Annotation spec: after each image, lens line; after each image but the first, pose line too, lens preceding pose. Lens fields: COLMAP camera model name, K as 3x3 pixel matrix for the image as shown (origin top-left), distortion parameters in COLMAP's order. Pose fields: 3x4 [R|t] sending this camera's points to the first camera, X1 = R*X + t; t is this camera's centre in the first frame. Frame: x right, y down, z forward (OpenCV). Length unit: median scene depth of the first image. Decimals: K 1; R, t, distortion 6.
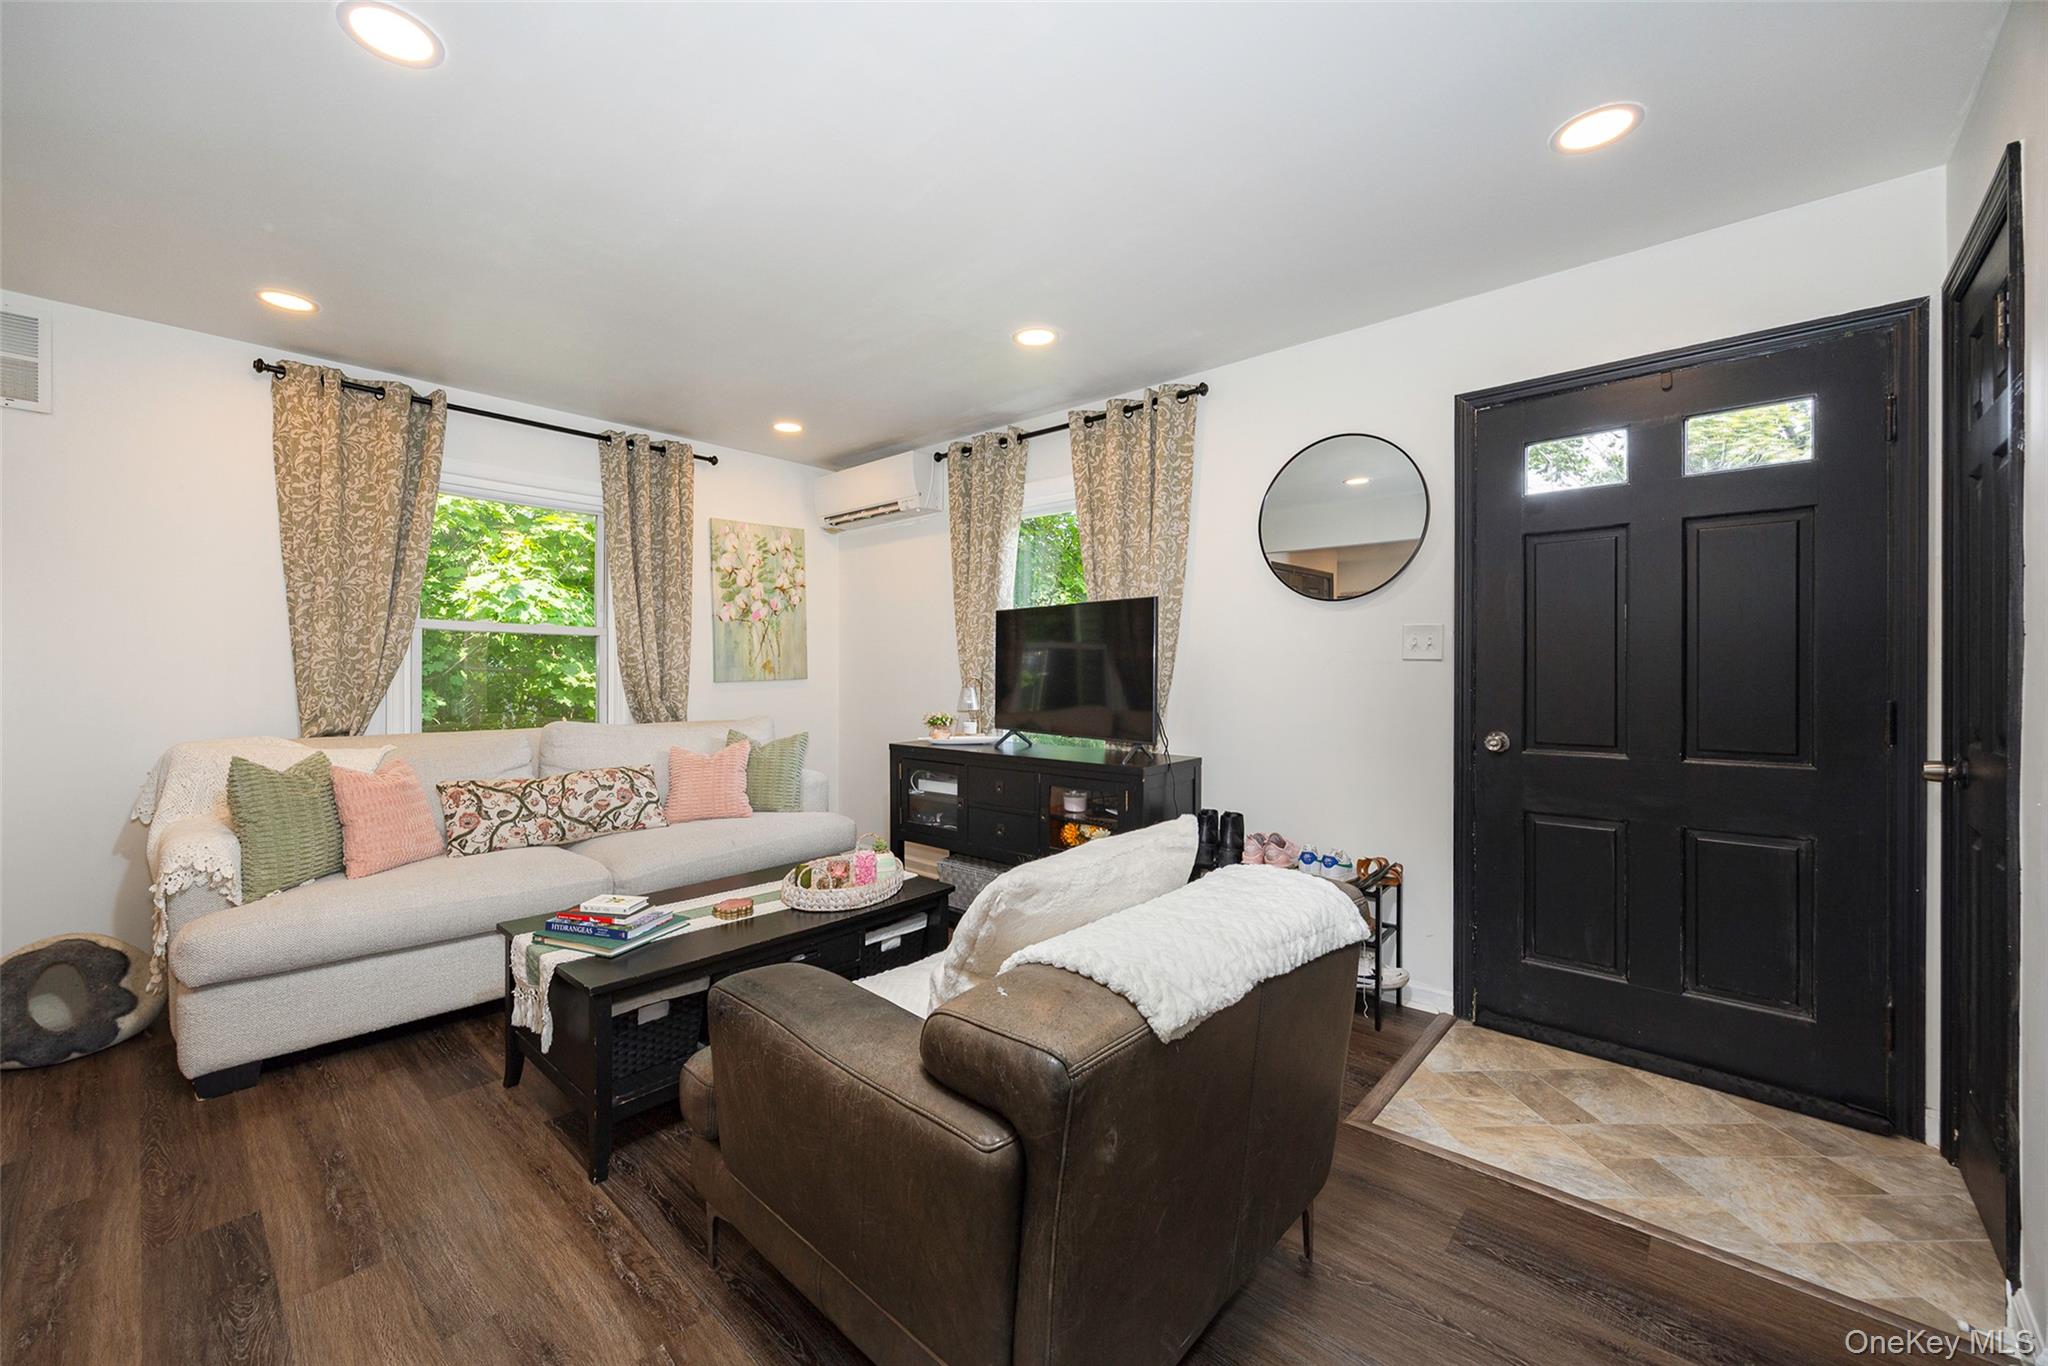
lens RADIAL K [[786.4, 0, 1024.0], [0, 786.4, 683.0], [0, 0, 1]] dist [0.001327, 0.000041]
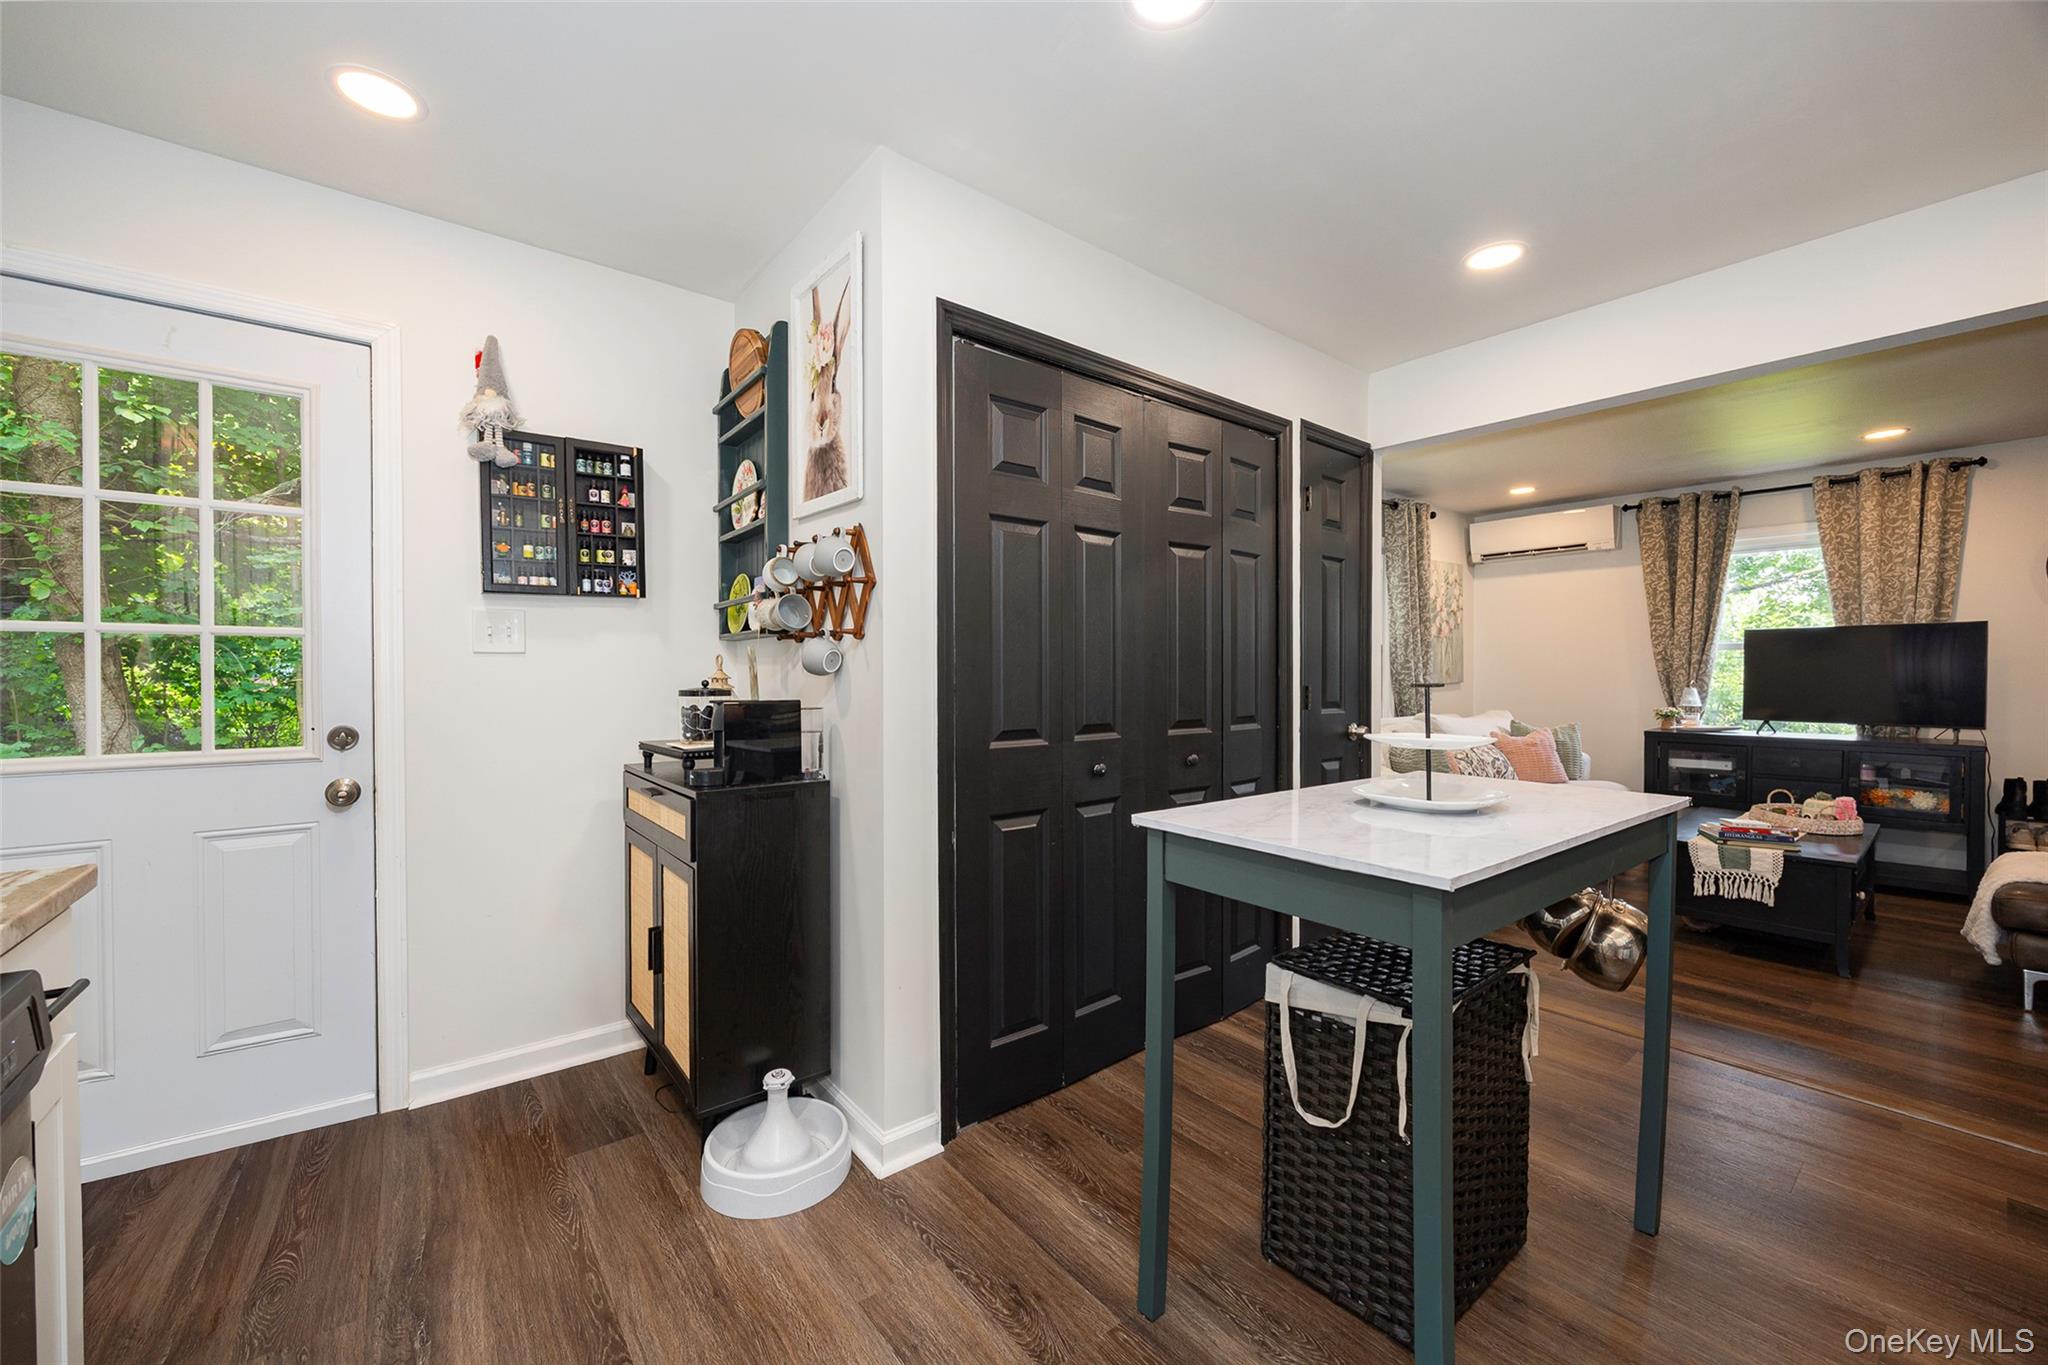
lens RADIAL K [[788.5, 0, 1028.3], [0, 788.5, 684.4], [0, 0, 1]] dist [-0.008855, -0.000126]
pose [[0.987768, -0.005895, -0.155820, -1.046301], [0.006236, 0.999979, 0.001700, -0.011159], [0.155807, -0.002651, 0.987784, -0.490674]]
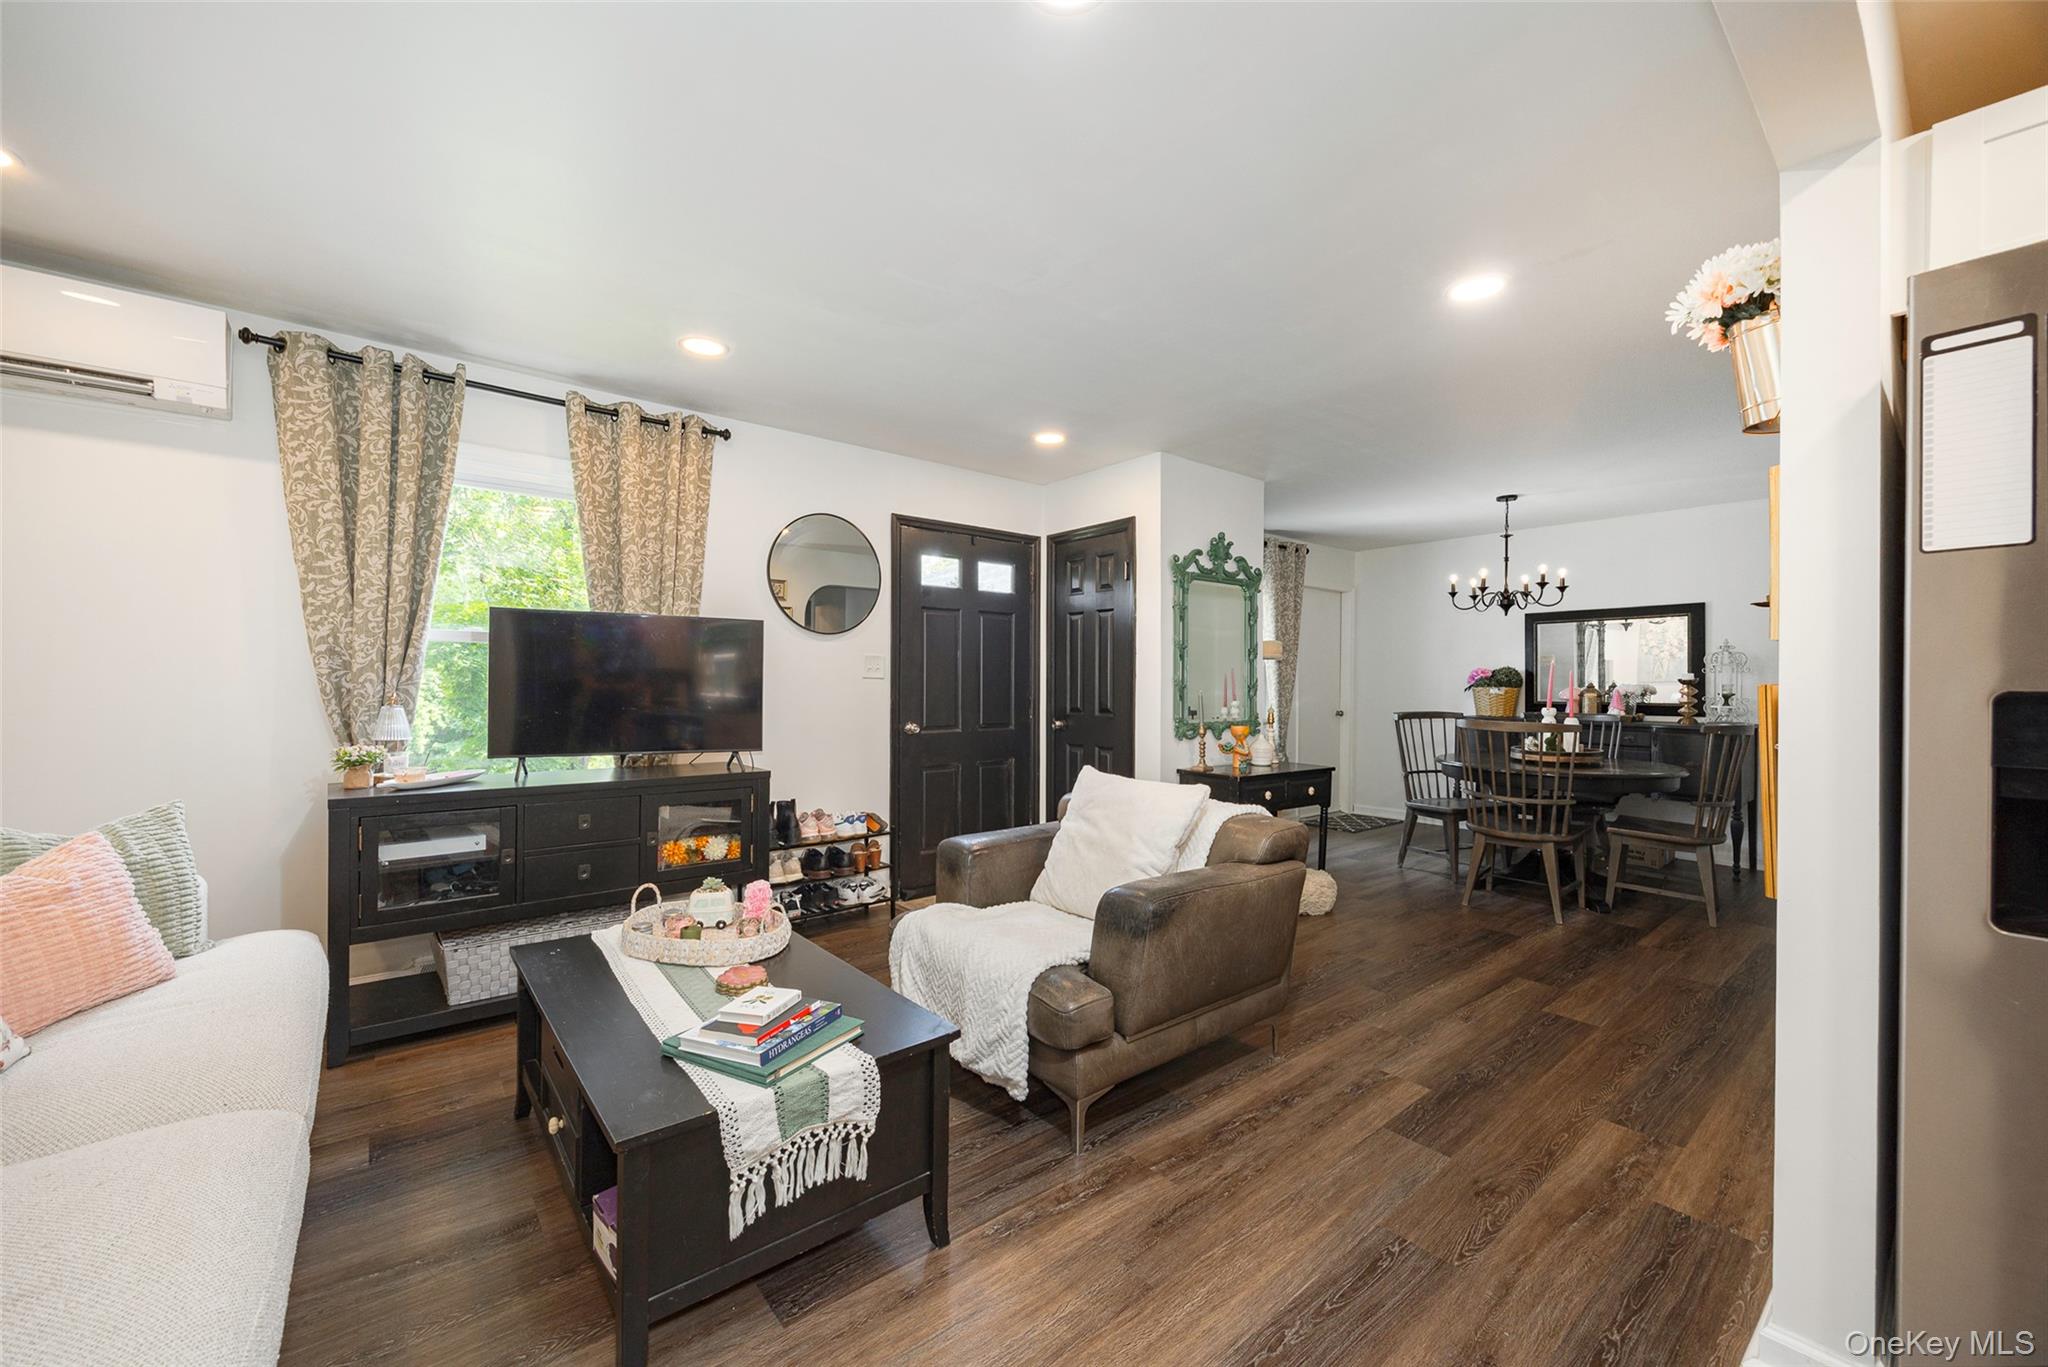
lens RADIAL K [[788.5, 0, 1028.3], [0, 788.5, 685.4], [0, 0, 1]] dist [-0.008855, -0.000126]
pose [[0.147640, -0.005954, 0.989023, -0.750753], [0.004453, 0.999976, 0.005356, -0.017015], [-0.989031, 0.003613, 0.147663, 0.369682]]
